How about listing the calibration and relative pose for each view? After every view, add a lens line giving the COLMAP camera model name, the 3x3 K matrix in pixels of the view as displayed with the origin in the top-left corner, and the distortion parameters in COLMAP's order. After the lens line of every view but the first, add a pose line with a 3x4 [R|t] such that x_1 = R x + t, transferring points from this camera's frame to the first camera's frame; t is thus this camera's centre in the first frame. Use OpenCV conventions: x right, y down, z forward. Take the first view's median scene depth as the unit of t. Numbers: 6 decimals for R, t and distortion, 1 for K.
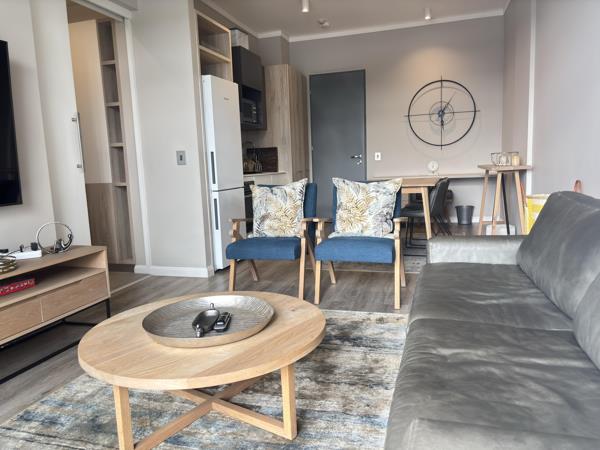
lens RADIAL K [[448.4, 0, 298.9], [0, 448.4, 224.5], [0, 0, 1]] dist [0.048791, -0.054192]
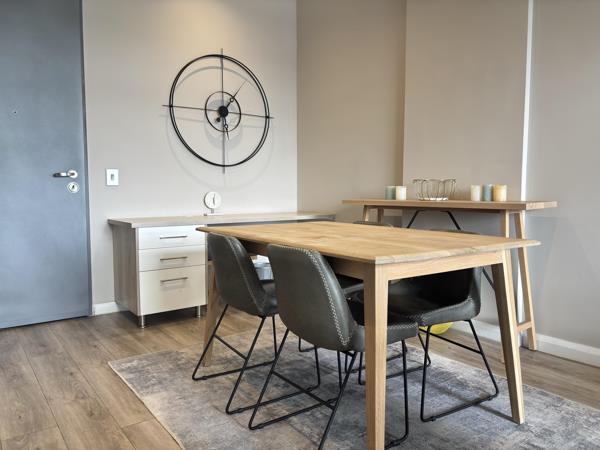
lens RADIAL K [[448.4, 0, 298.9], [0, 448.4, 224.5], [0, 0, 1]] dist [0.048791, -0.054192]
pose [[0.607605, -0.019722, 0.793994, -0.097108], [0.086736, 0.995360, -0.041651, -0.065525], [-0.789489, 0.094176, 0.606497, 0.577428]]
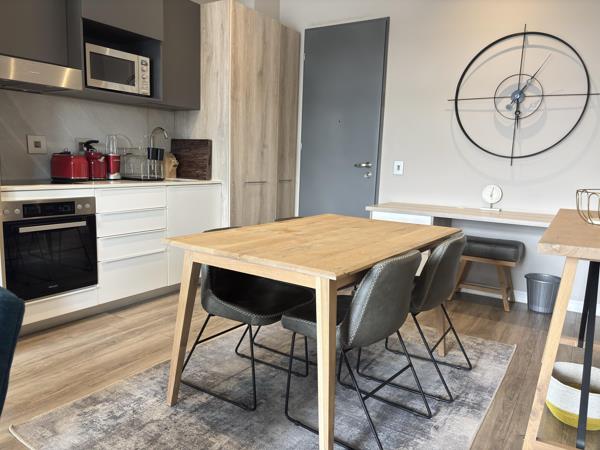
lens RADIAL K [[448.4, 0, 298.9], [0, 448.4, 224.5], [0, 0, 1]] dist [0.048791, -0.054192]
pose [[0.958305, 0.113062, -0.262428, 0.225422], [-0.110783, 0.993566, 0.023515, -0.081410], [0.263398, 0.006538, 0.964665, 0.421836]]
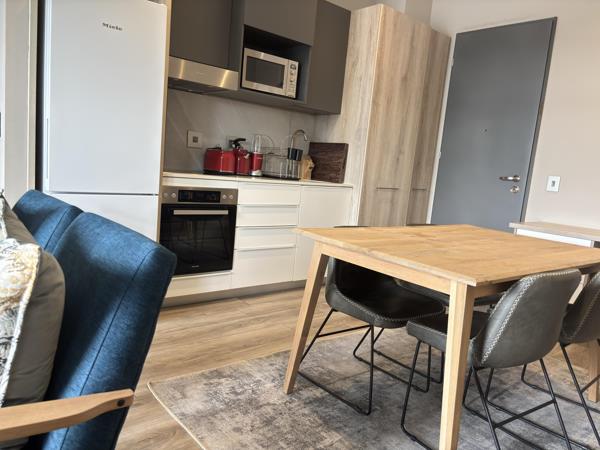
lens RADIAL K [[448.4, 0, 298.9], [0, 448.4, 224.5], [0, 0, 1]] dist [0.048791, -0.054192]
pose [[0.834731, 0.190414, -0.516689, 0.221411], [-0.198563, 0.979267, 0.040100, -0.071301], [0.513612, 0.069123, 0.855234, 0.425401]]
